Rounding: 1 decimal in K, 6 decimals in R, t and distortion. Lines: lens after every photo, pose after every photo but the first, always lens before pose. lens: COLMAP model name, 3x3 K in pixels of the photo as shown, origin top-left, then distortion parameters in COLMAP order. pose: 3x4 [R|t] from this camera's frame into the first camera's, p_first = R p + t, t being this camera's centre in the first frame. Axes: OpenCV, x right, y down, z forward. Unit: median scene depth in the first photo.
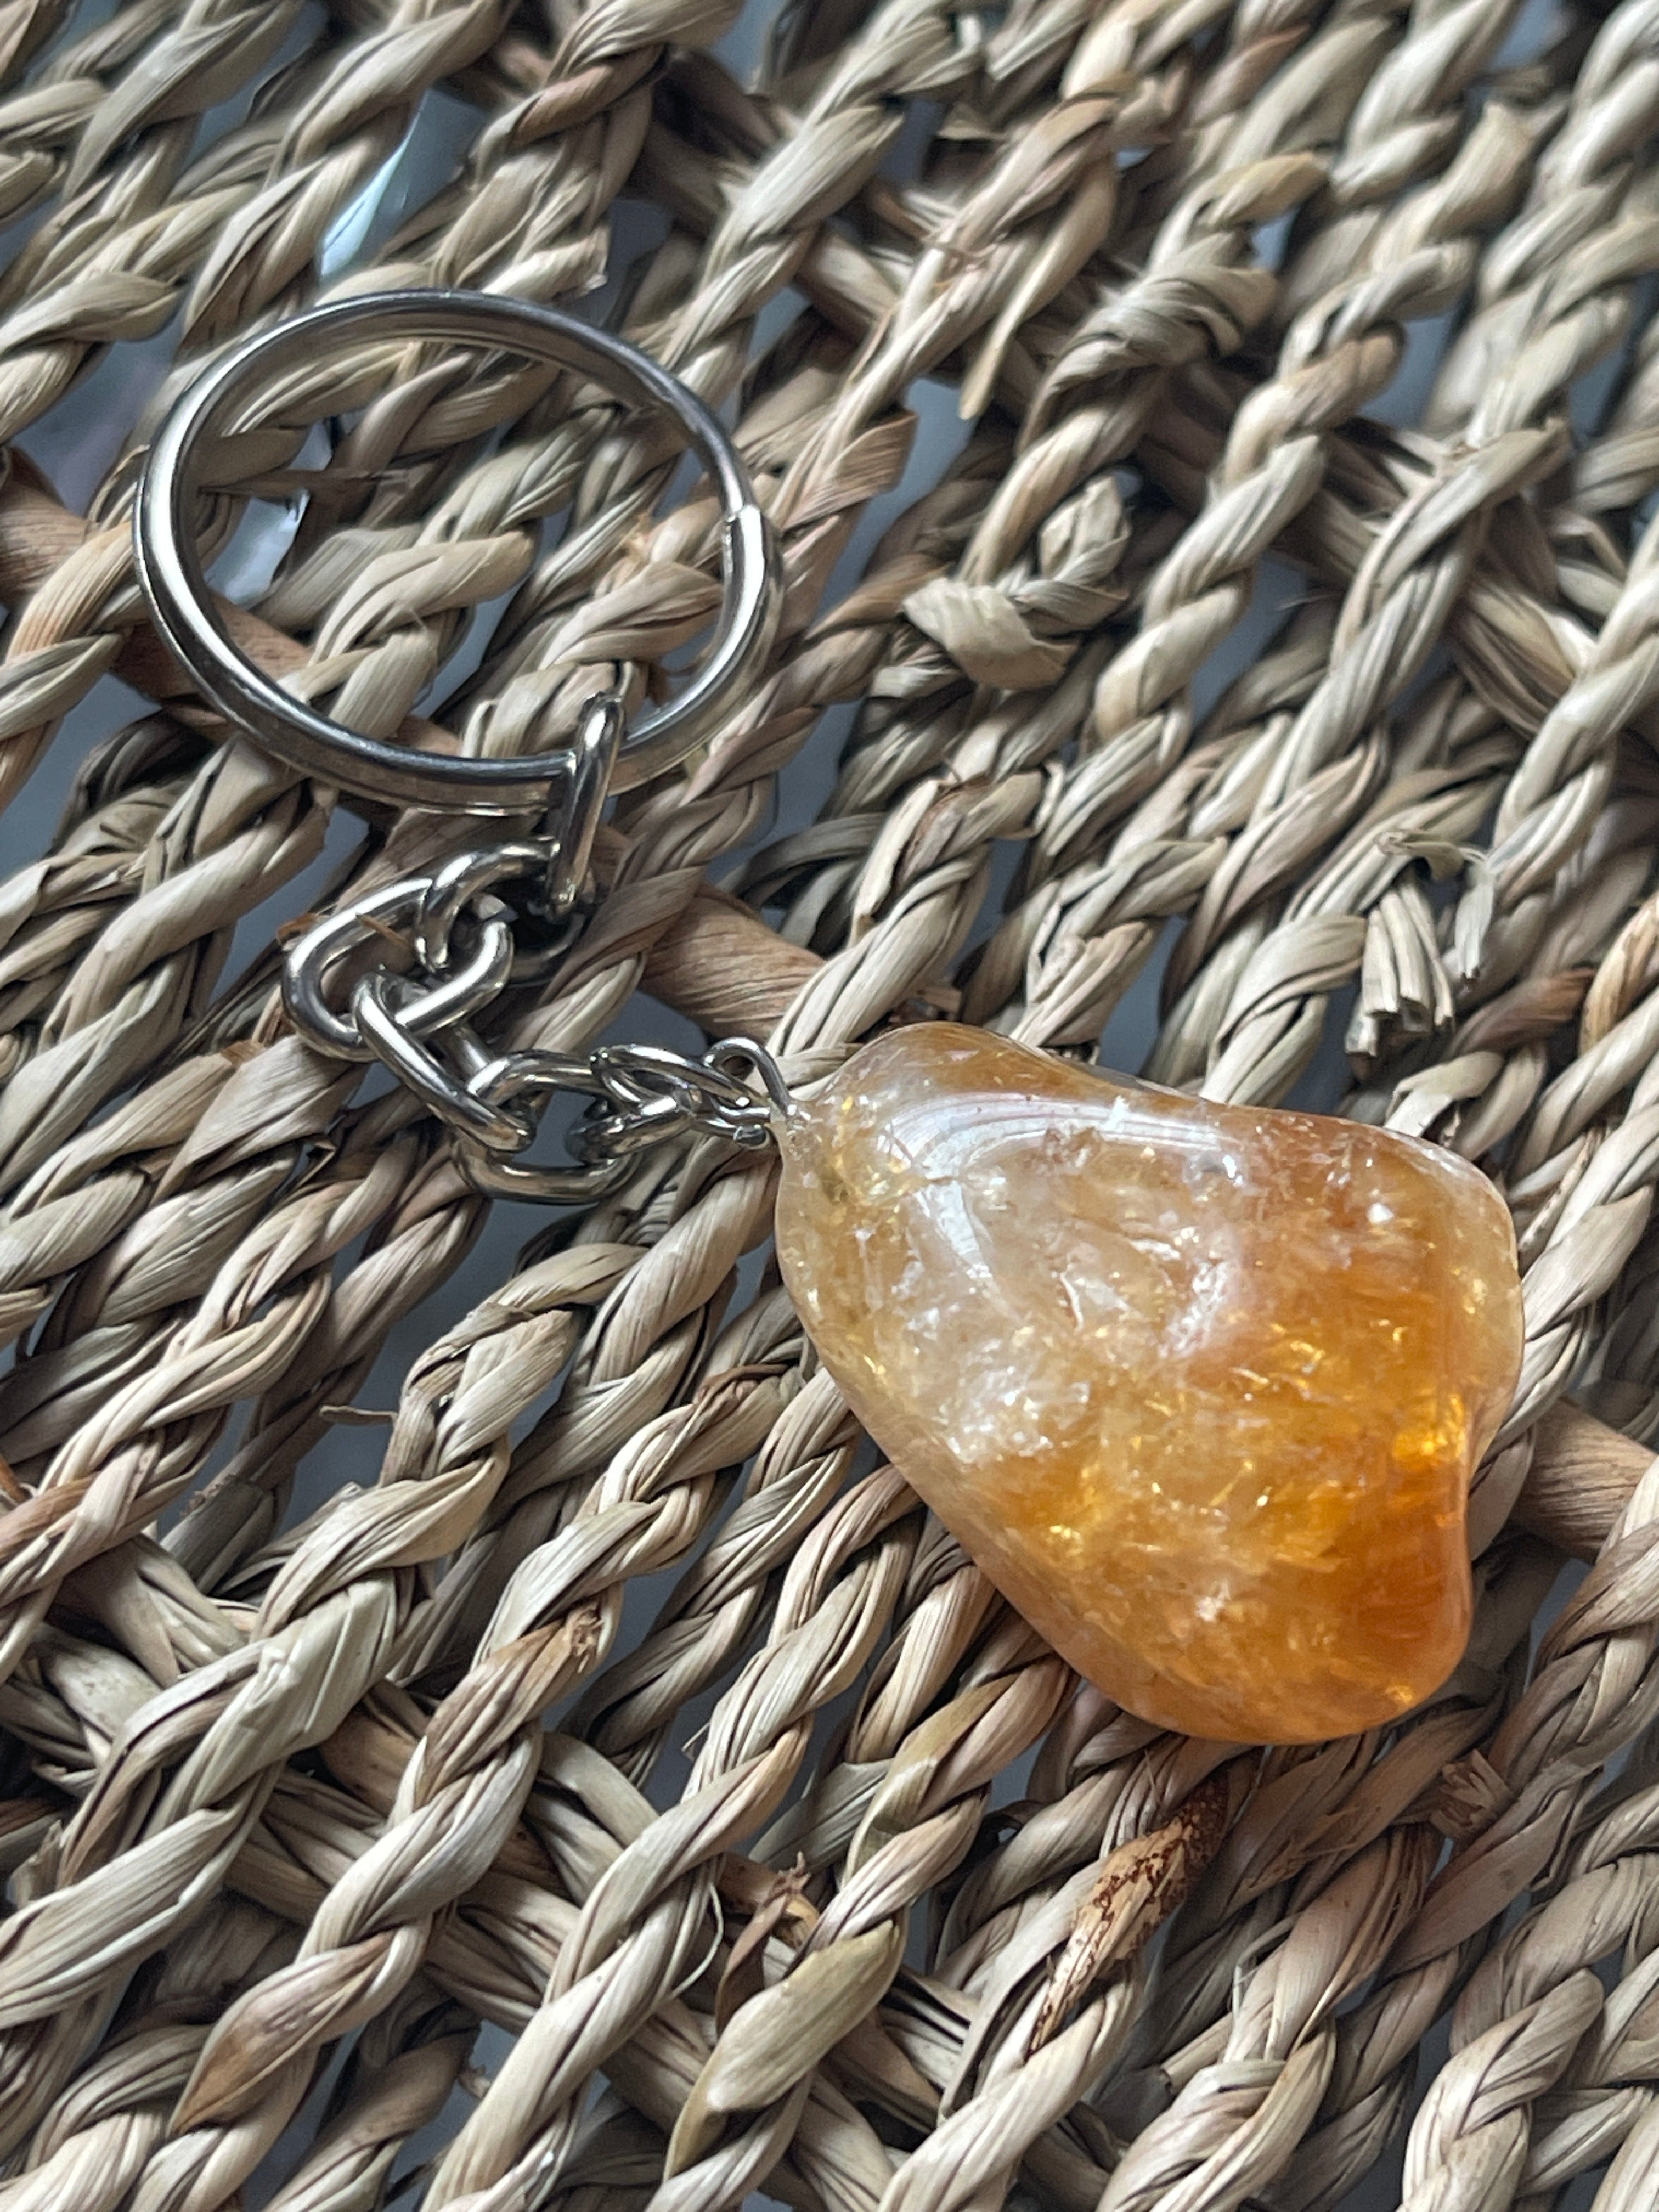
lens RADIAL K [[3910.9, 0, 829.5], [0, 3910.9, 1106.0], [0, 0, 1]] dist [0.125751, -0.458303]
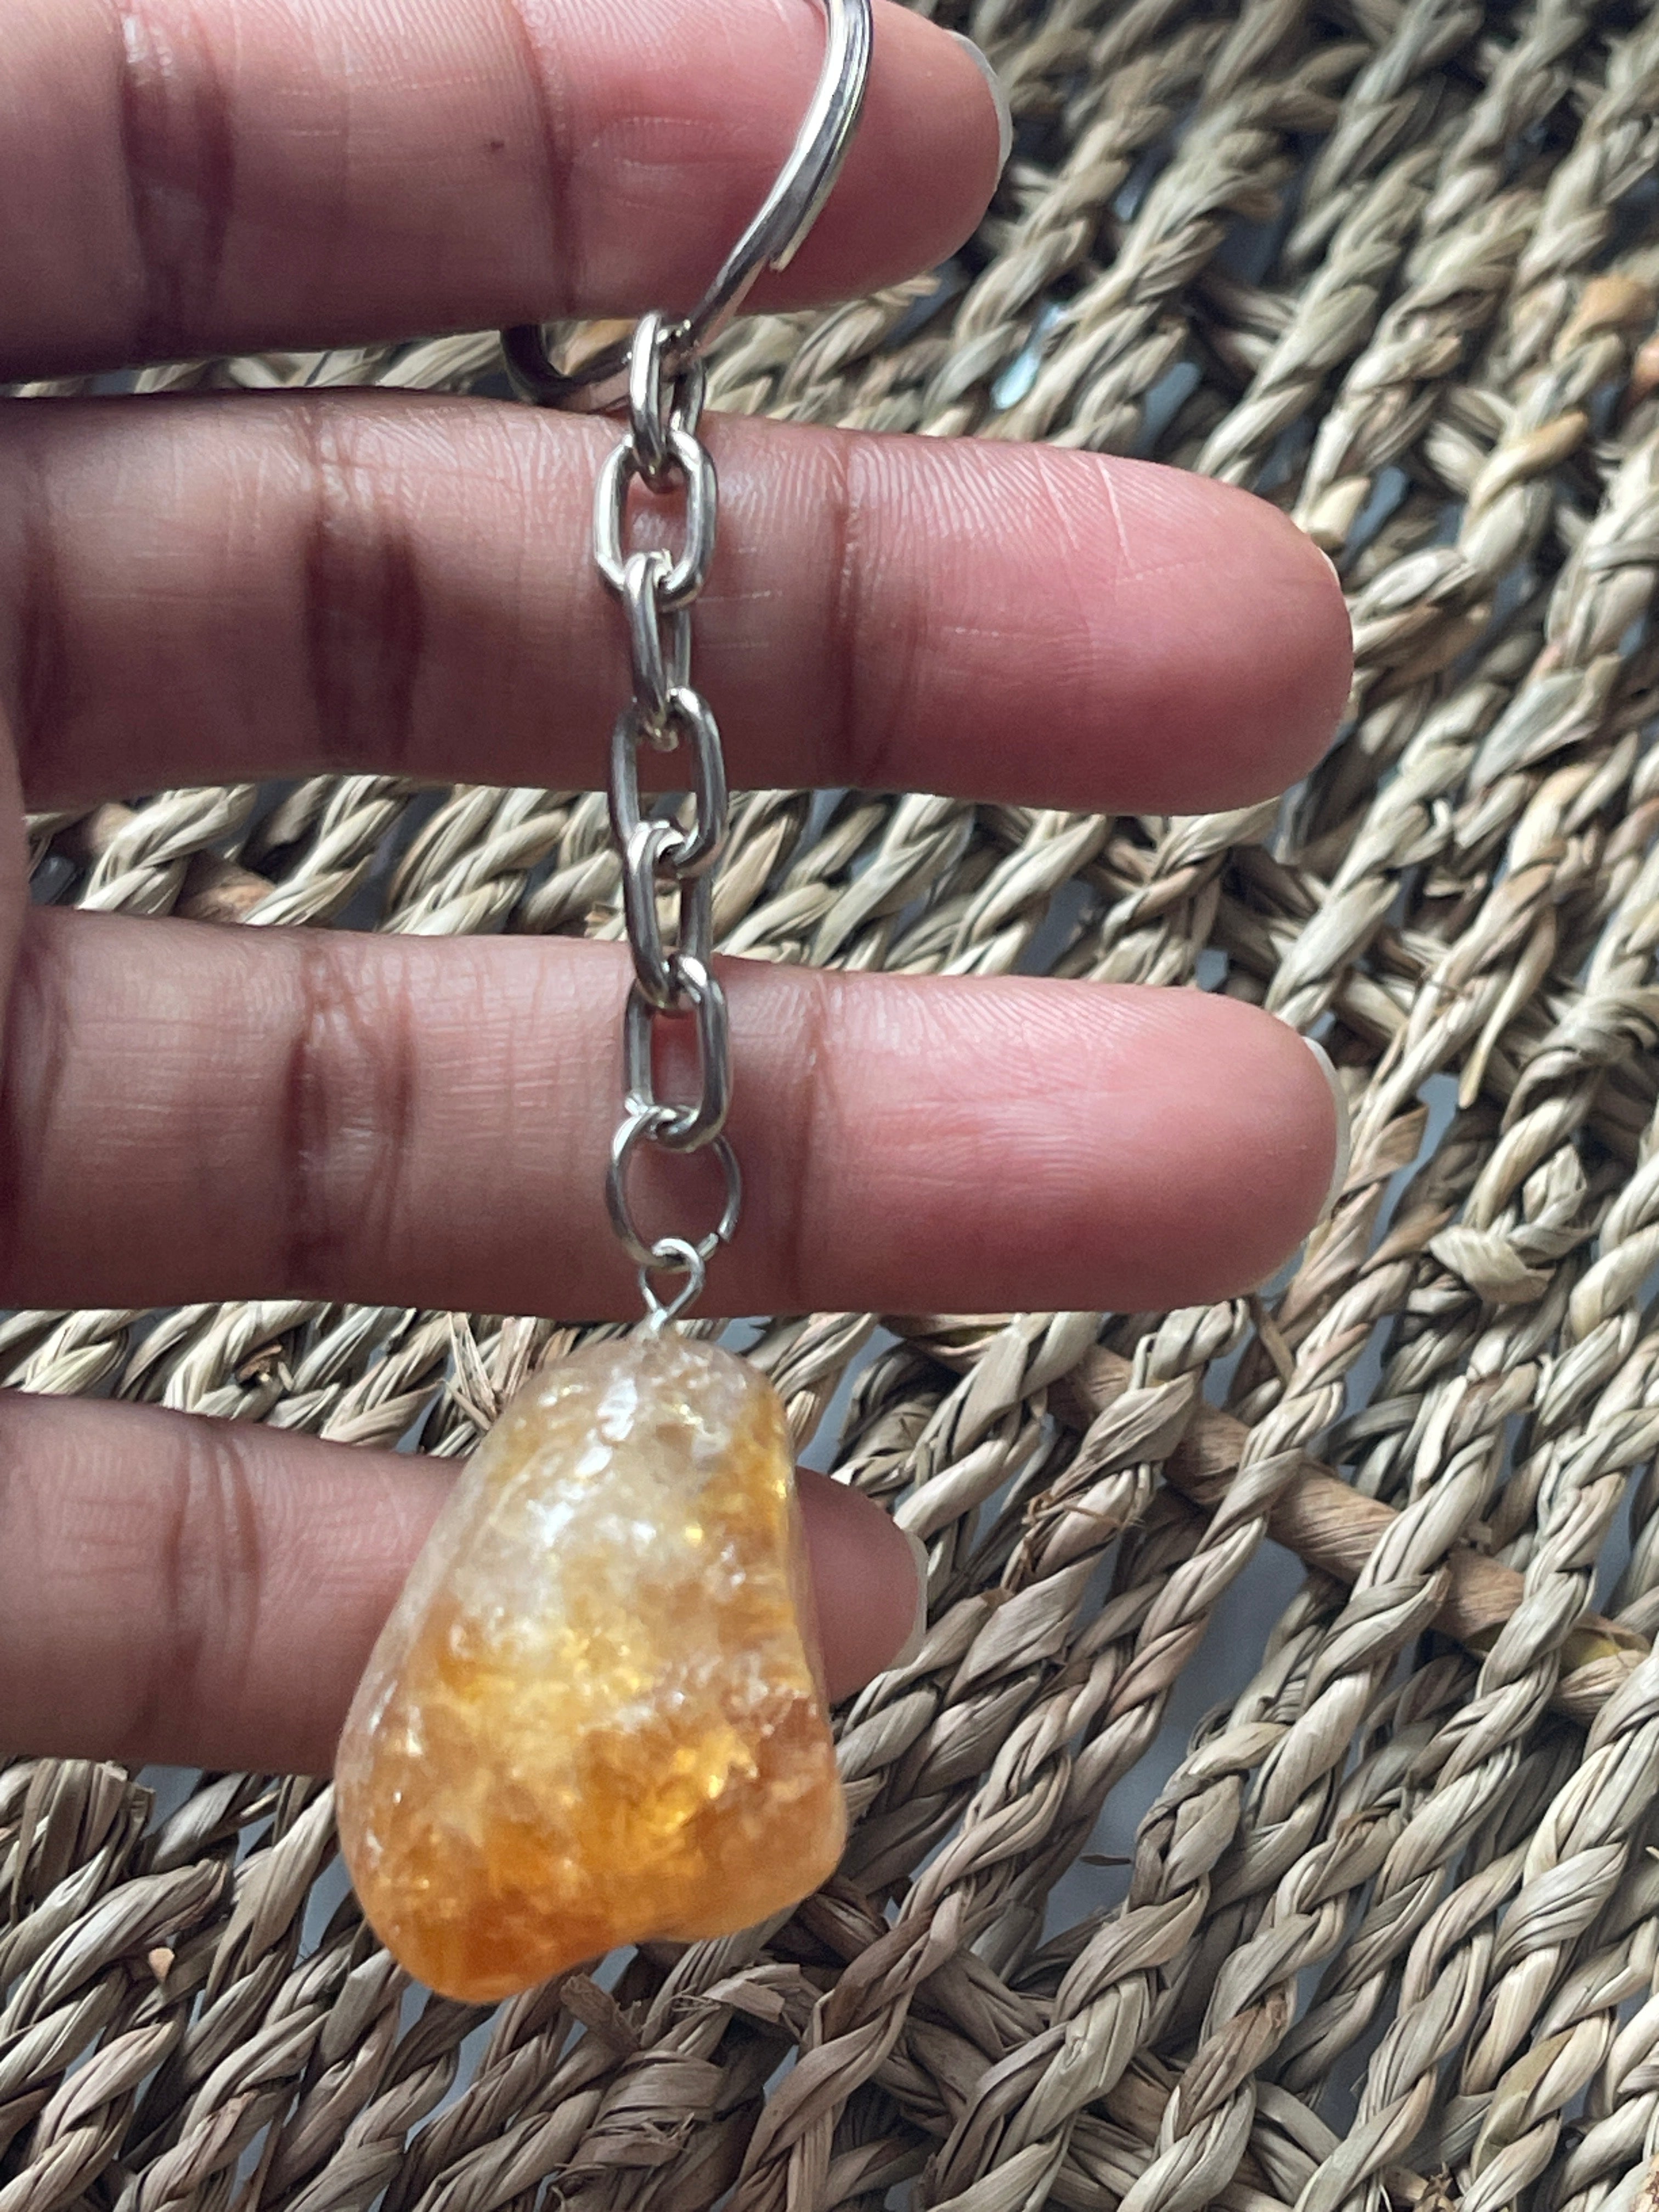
lens RADIAL K [[3910.9, 0, 829.5], [0, 3910.9, 1106.0], [0, 0, 1]] dist [0.125751, -0.458303]
pose [[0.998470, -0.039163, -0.039048, -0.143470], [0.036964, 0.997773, -0.055519, -0.111865], [0.041136, 0.053990, 0.997694, -0.424537]]
